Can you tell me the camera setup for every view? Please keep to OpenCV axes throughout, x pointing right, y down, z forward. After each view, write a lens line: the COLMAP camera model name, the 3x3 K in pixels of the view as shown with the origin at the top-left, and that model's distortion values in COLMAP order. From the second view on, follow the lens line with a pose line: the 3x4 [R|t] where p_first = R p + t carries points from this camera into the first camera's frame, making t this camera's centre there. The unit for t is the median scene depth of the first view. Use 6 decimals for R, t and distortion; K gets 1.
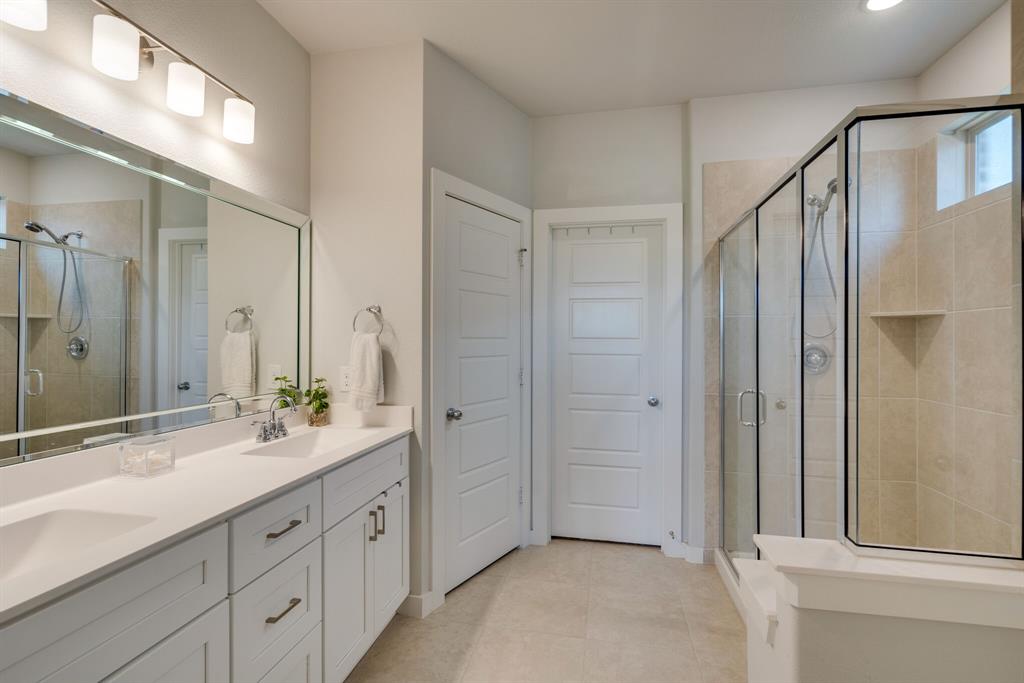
lens RADIAL K [[472.5, 0, 512.4], [0, 472.5, 334.8], [0, 0, 1]] dist [-0.003178, -0.000641]
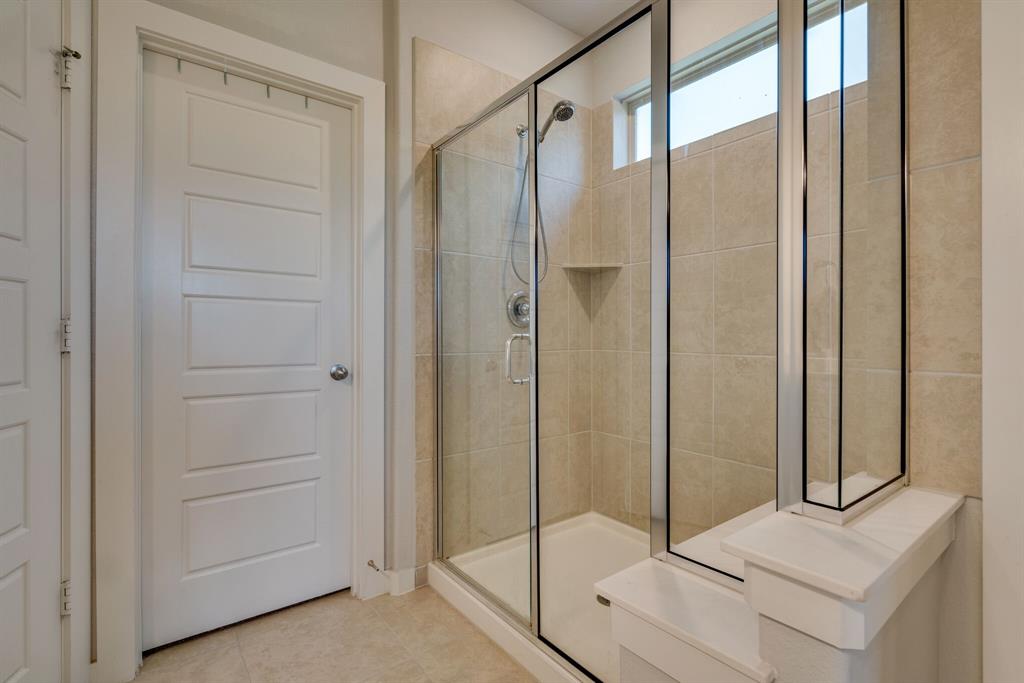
lens RADIAL K [[472.5, 0, 512.4], [0, 472.5, 334.8], [0, 0, 1]] dist [-0.003178, -0.000641]
pose [[0.655617, -0.002921, 0.755088, -0.042197], [-0.004869, 0.999955, 0.008096, 0.087307], [-0.755078, -0.008985, 0.655573, 0.414415]]
